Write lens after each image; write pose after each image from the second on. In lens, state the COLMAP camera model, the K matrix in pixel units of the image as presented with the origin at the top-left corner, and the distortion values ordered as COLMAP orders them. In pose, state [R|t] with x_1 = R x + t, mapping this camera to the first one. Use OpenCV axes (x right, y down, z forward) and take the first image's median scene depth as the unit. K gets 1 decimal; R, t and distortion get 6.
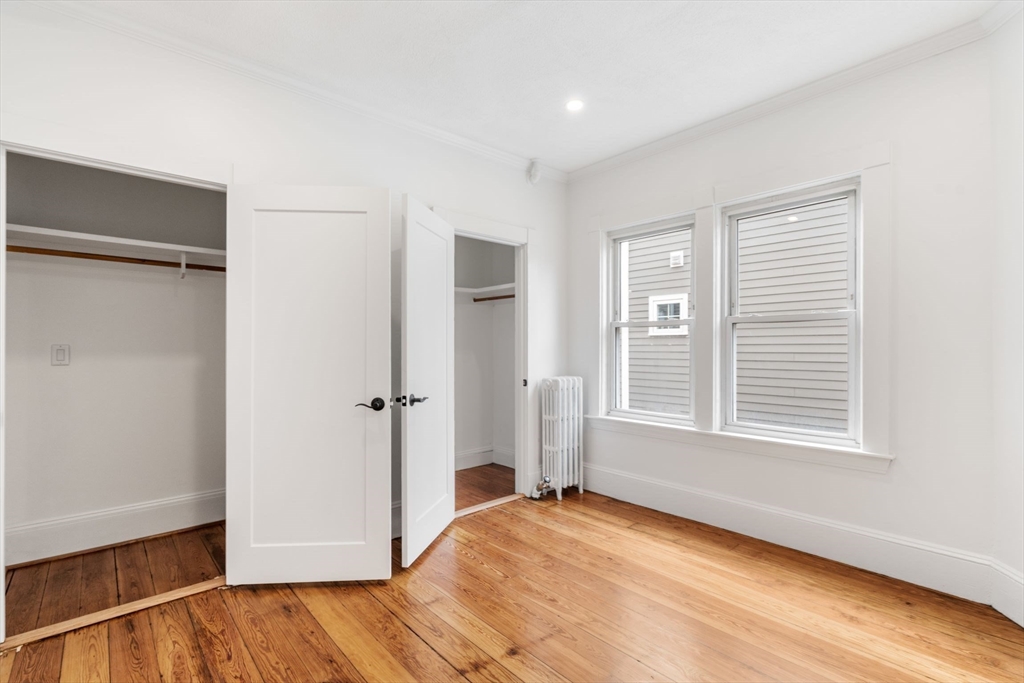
lens RADIAL K [[469.4, 0, 512.0], [0, 469.4, 341.5], [0, 0, 1]] dist [-0.001773, 0.000907]
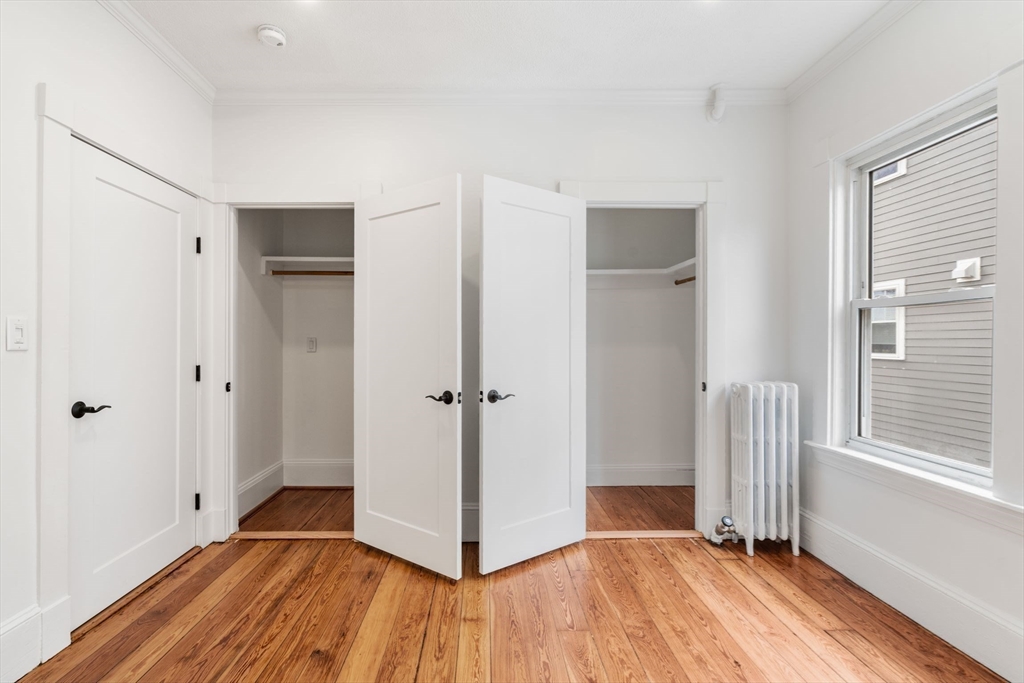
lens RADIAL K [[474.6, 0, 486.7], [0, 474.6, 336.7], [0, 0, 1]] dist [-0.001390, 0.000998]
pose [[0.751901, -0.002628, -0.659271, 0.388092], [0.005342, 0.999984, 0.002107, 0.005327], [0.659254, -0.005106, 0.751903, 0.282187]]
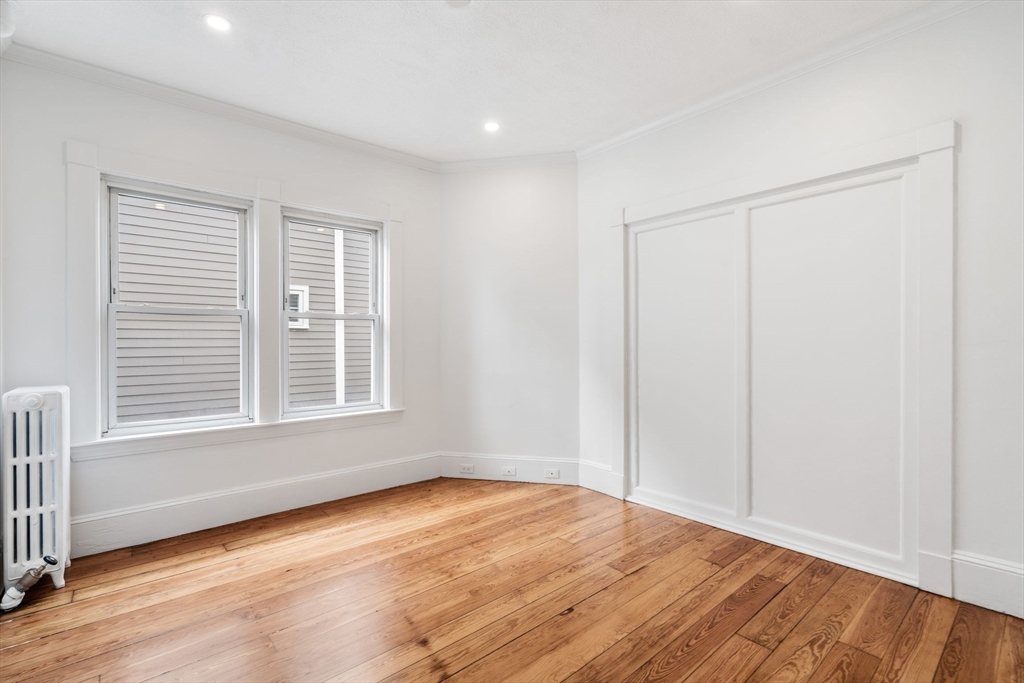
lens RADIAL K [[461.5, 0, 508.8], [0, 461.5, 343.0], [0, 0, 1]] dist [-0.001338, -0.000006]
pose [[0.027435, -0.002576, 0.999620, -0.685741], [-0.009264, 0.999953, 0.002831, 0.014378], [-0.999581, -0.009338, 0.027409, 0.562215]]
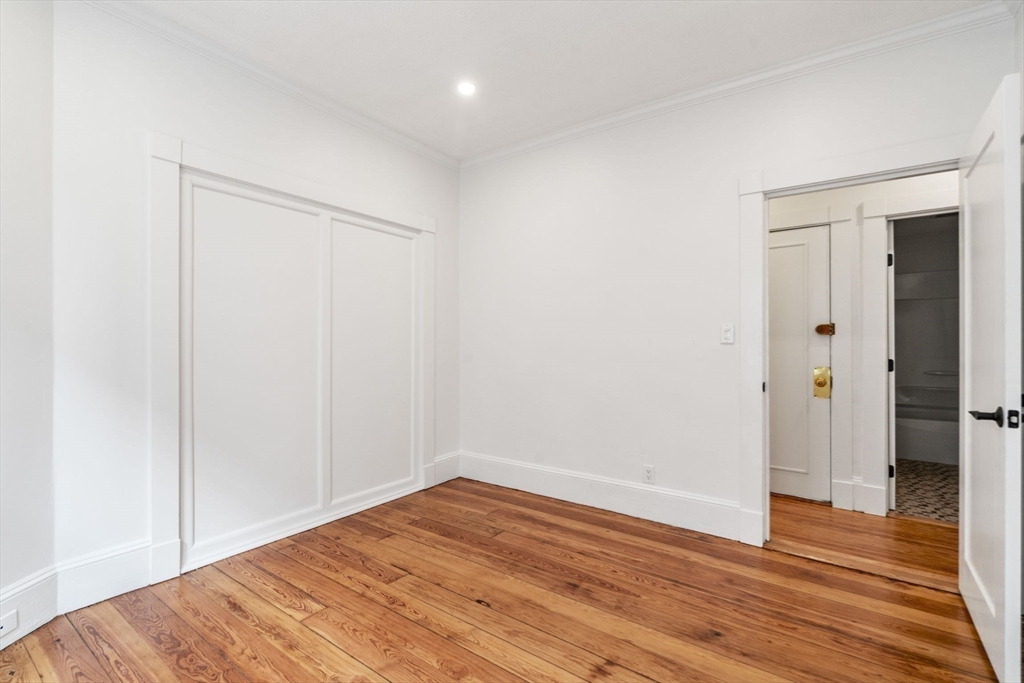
lens RADIAL K [[469.4, 0, 512.0], [0, 469.4, 341.5], [0, 0, 1]] dist [-0.001773, 0.000907]
pose [[-0.975281, -0.004400, -0.220925, 0.205437], [0.000269, 0.999777, -0.021097, 0.039040], [0.220968, -0.020635, -0.975063, 1.267325]]
